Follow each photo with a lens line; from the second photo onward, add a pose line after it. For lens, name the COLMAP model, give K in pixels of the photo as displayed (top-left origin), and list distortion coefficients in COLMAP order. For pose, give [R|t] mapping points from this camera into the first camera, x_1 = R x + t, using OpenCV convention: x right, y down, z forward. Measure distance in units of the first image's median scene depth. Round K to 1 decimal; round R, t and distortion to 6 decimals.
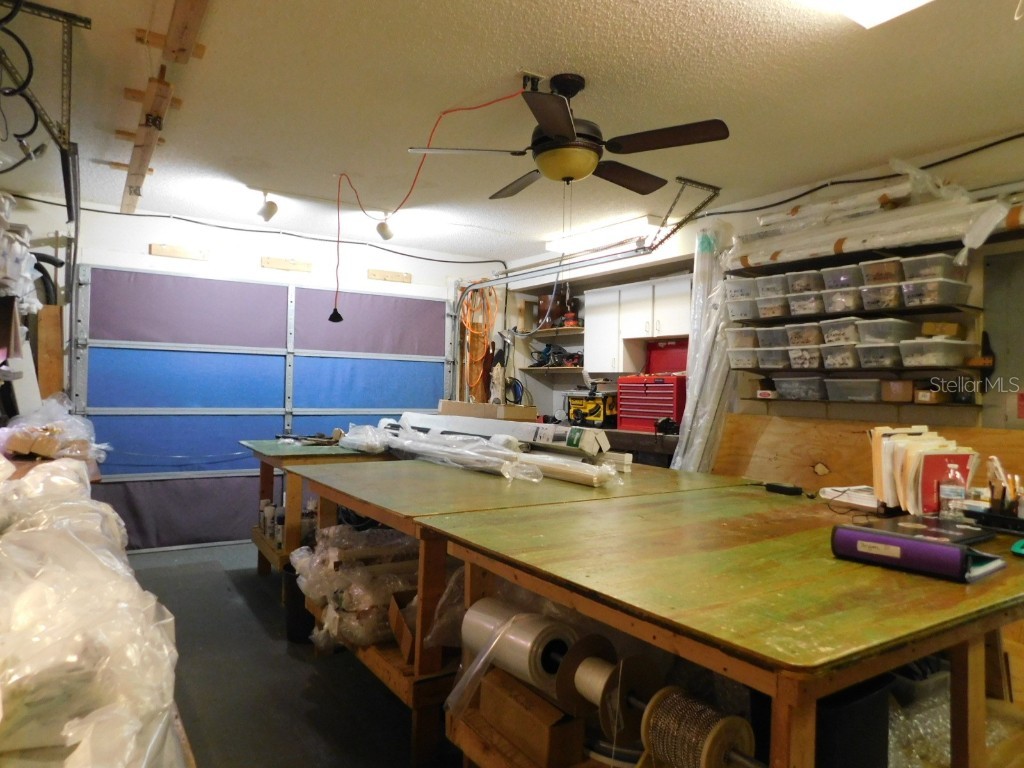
lens RADIAL K [[678.4, 0, 512.4], [0, 678.4, 382.9], [0, 0, 1]] dist [-0.058995, 0.044403]
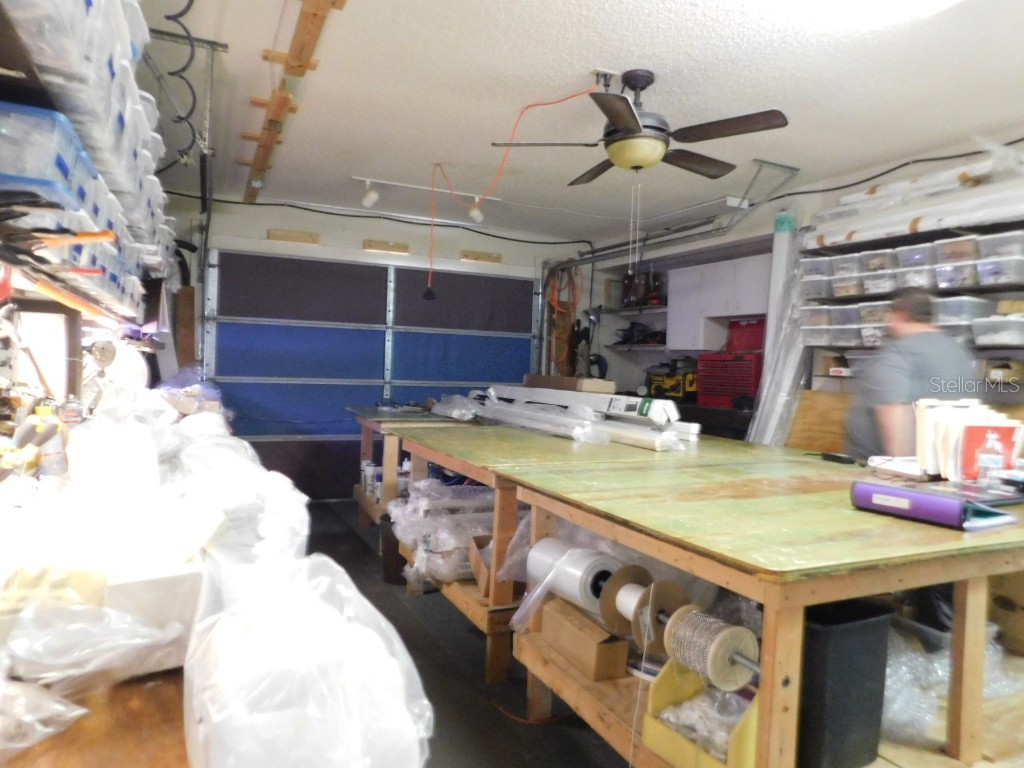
lens RADIAL K [[678.4, 0, 515.0], [0, 678.4, 384.1], [0, 0, 1]] dist [-0.058995, 0.044403]
pose [[0.990609, 0.017919, -0.135548, 0.040616], [-0.013595, 0.999371, 0.032762, 0.013523], [0.136049, -0.030611, 0.990229, -0.109546]]
